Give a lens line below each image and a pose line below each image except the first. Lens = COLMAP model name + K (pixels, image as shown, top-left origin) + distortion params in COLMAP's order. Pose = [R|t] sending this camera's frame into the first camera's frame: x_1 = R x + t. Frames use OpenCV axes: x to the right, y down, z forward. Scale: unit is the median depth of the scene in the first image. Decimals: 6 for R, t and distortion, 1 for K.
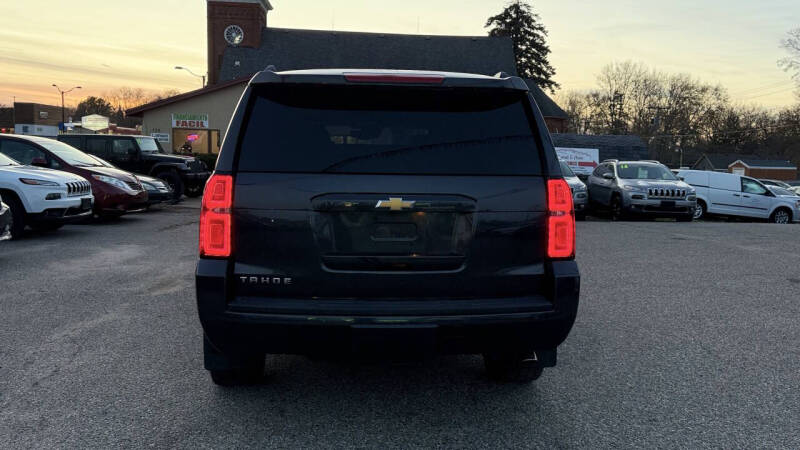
lens RADIAL K [[716.9, 0, 397.3], [0, 716.9, 229.6], [0, 0, 1]] dist [-0.021219, -0.025229]
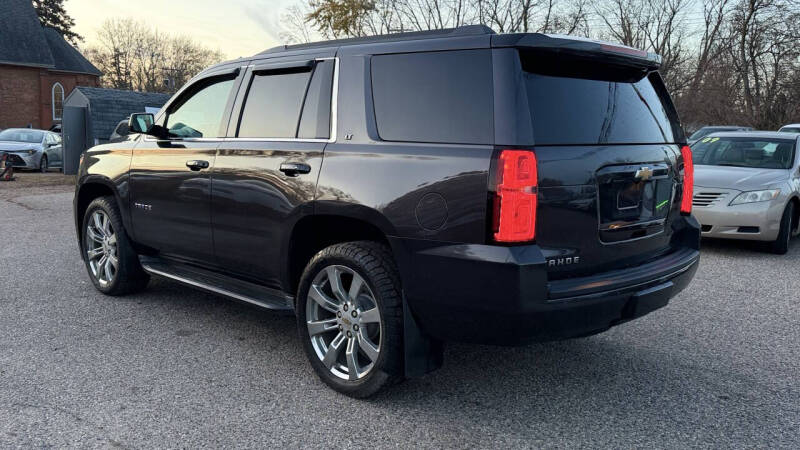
lens RADIAL K [[716.9, 0, 393.1], [0, 716.9, 227.1], [0, 0, 1]] dist [-0.021219, -0.025229]
pose [[0.720069, -0.082850, 0.688938, -0.131135], [0.046739, 0.996383, 0.070971, -0.006913], [-0.692326, -0.018904, 0.721337, 0.062321]]
